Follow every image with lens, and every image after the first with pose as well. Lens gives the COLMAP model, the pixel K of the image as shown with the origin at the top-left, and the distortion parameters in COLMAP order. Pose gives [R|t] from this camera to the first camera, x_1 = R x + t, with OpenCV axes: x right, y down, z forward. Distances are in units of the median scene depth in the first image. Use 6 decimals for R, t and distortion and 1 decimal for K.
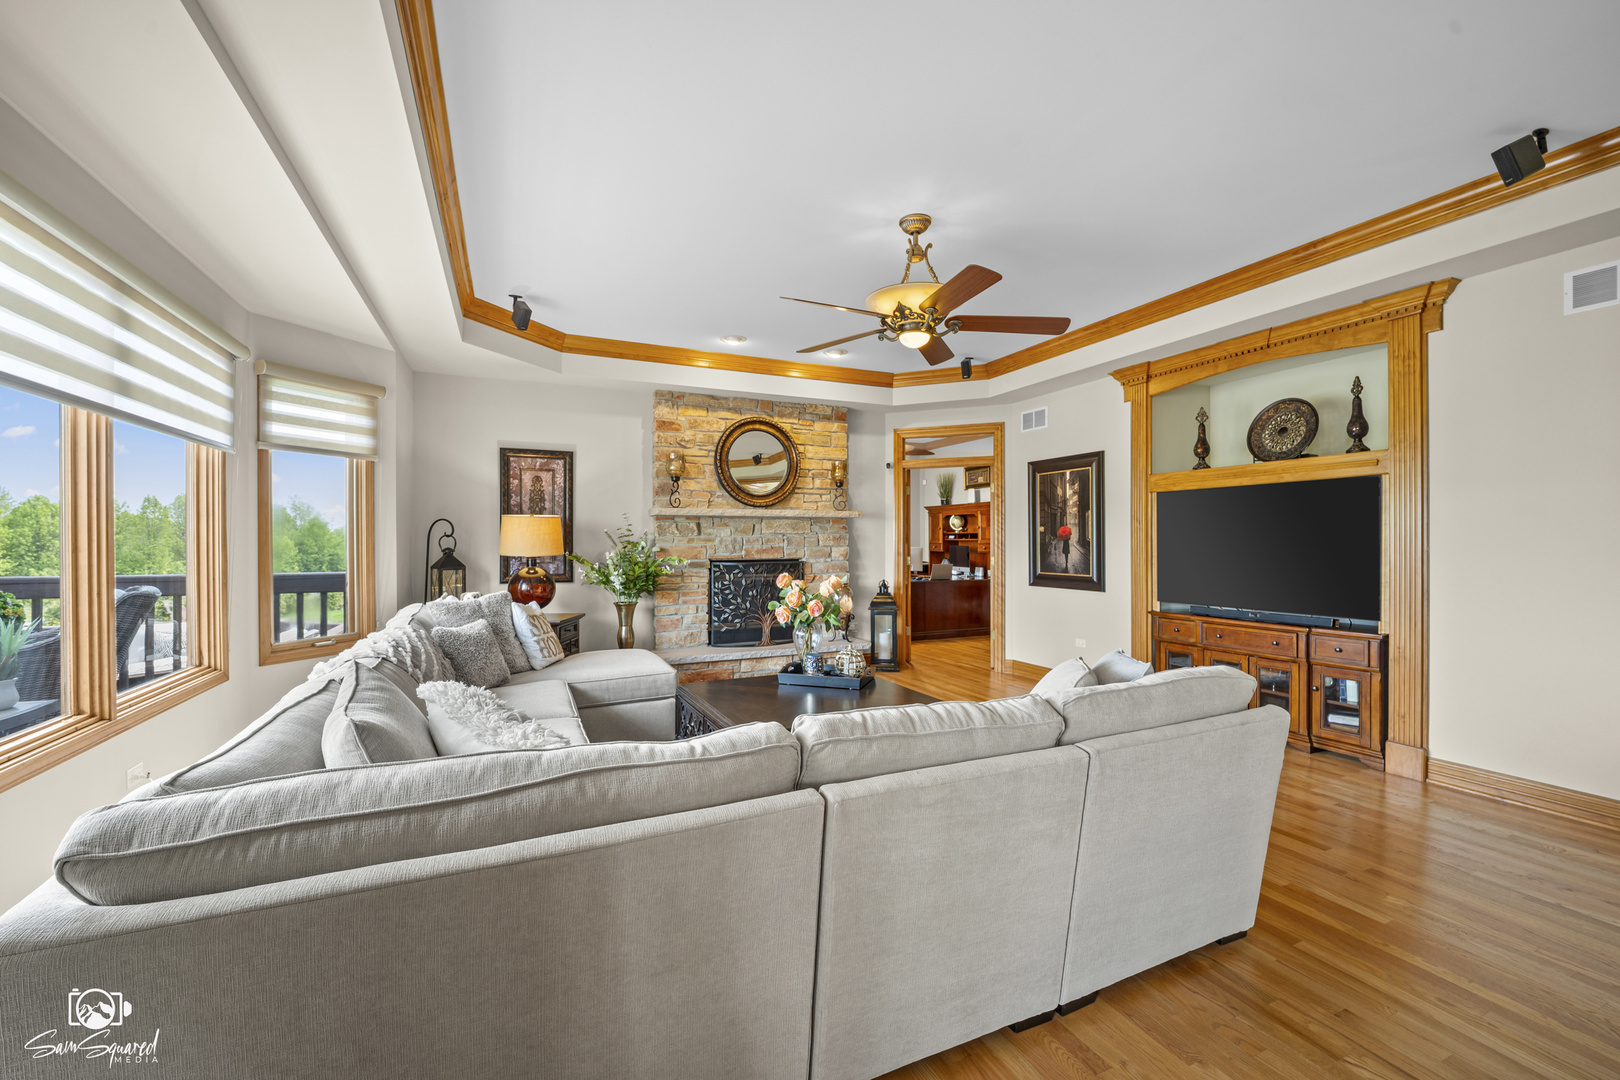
lens RADIAL K [[675.4, 0, 810.7], [0, 675.4, 546.3], [0, 0, 1]] dist [0.002452, 0.000076]
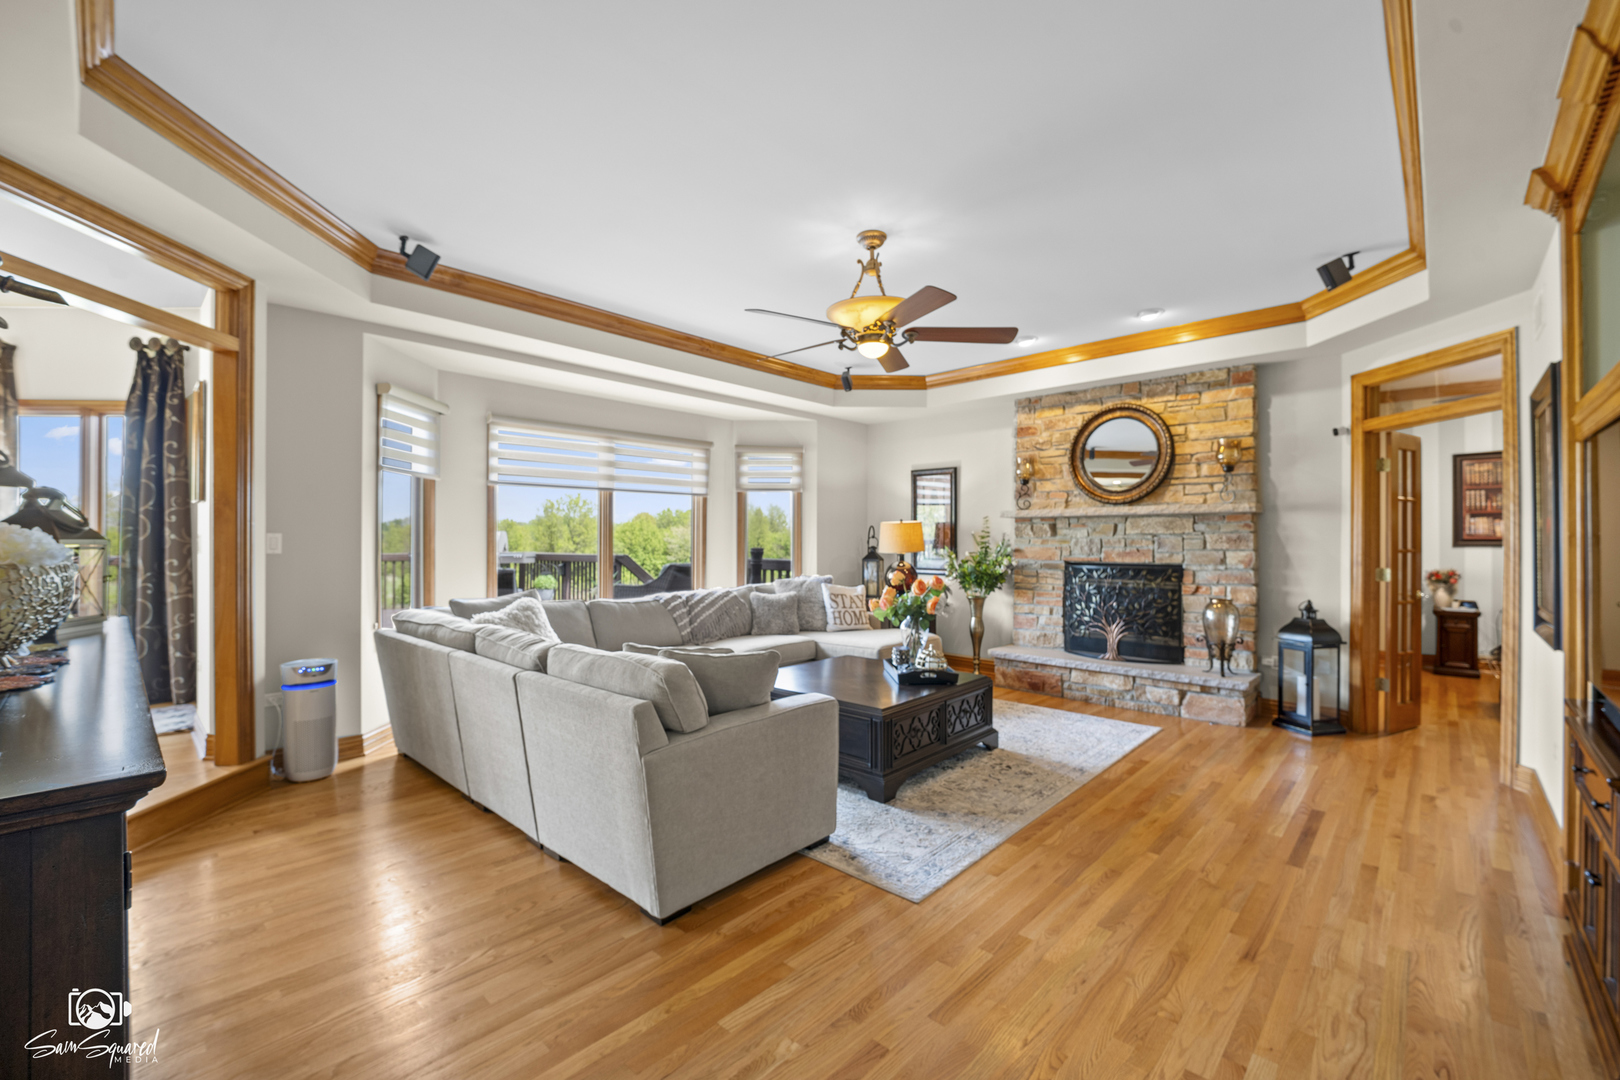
lens RADIAL K [[677.2, 0, 810.0], [0, 677.2, 540.0], [0, 0, 1]] dist [-0.014724, -0.000156]
pose [[0.364830, 0.003226, -0.931069, 0.616387], [-0.008690, 0.999962, 0.000060, -0.007960], [0.931034, 0.008069, 0.364844, 0.303085]]
